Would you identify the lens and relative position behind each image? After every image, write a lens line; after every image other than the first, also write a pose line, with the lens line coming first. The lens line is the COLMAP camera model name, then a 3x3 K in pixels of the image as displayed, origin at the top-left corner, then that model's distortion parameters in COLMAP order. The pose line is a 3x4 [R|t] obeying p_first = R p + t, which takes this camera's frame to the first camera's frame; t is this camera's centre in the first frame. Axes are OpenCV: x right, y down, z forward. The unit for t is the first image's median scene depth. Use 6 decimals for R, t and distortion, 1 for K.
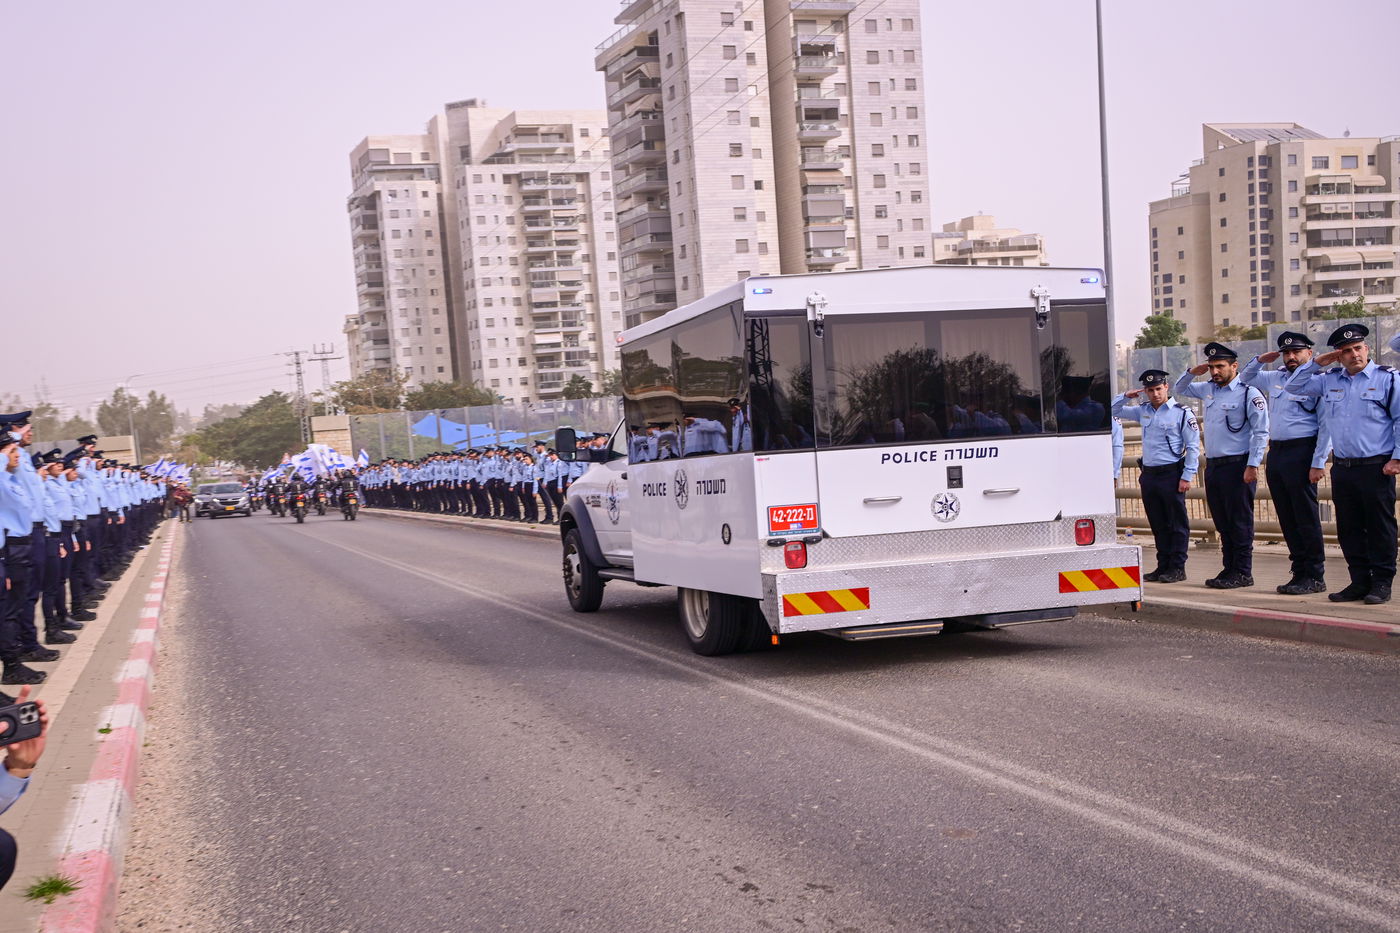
lens RADIAL K [[1405.1, 0, 599.6], [0, 1405.1, 528.9], [0, 0, 1]] dist [0.013458, 0.010313]
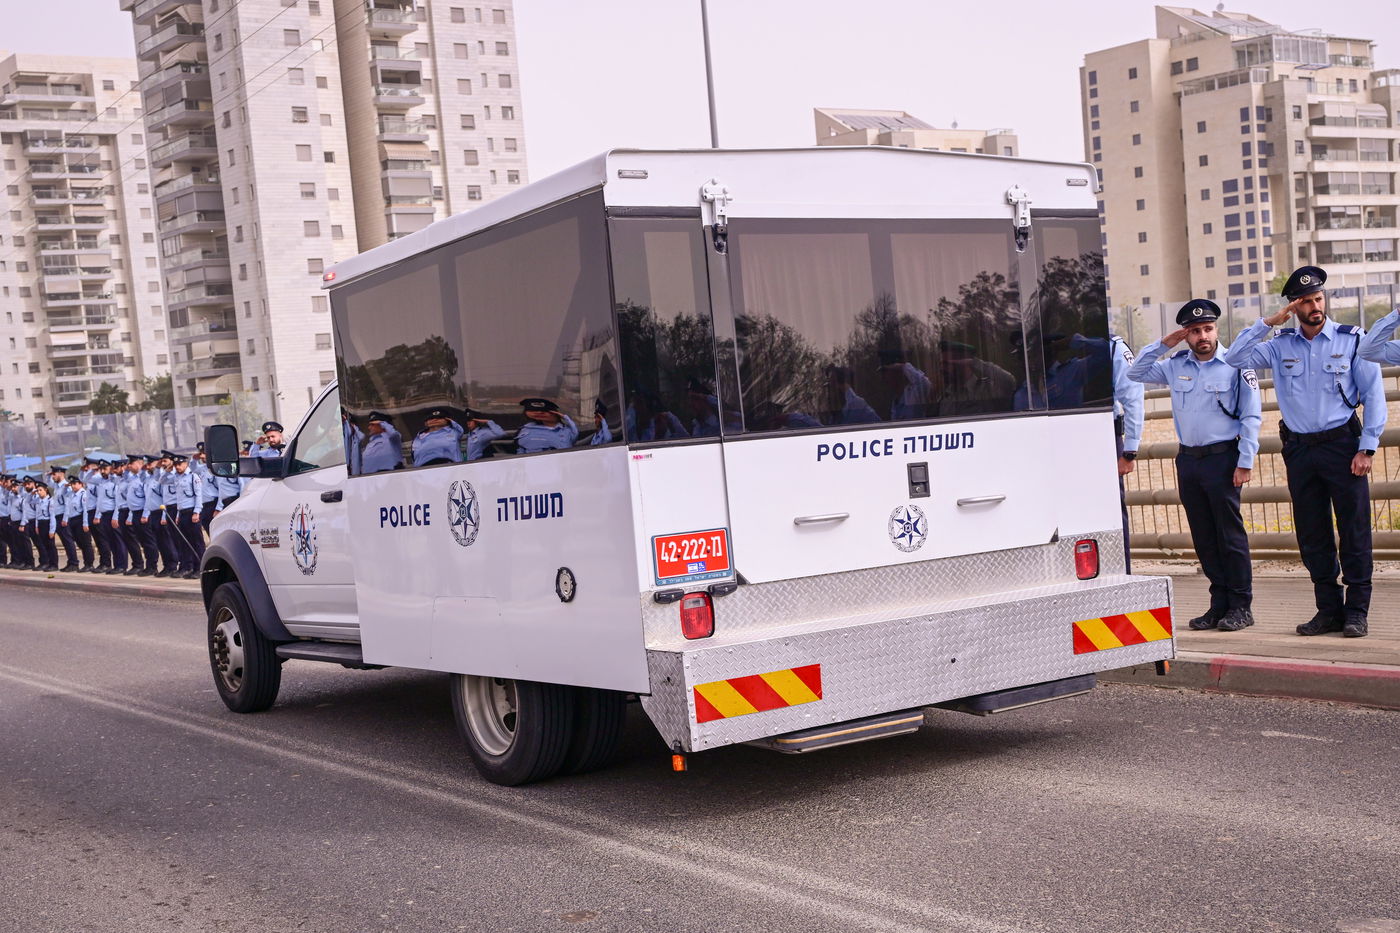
lens RADIAL K [[1669.9, 0, 656.8], [0, 1669.9, 500.0], [0, 0, 1]] dist [0.008060, 0.023746]
pose [[0.955033, -0.027455, 0.295225, -0.079794], [0.038894, 0.998700, -0.032943, -0.007384], [-0.293937, 0.042944, 0.954860, 0.303706]]
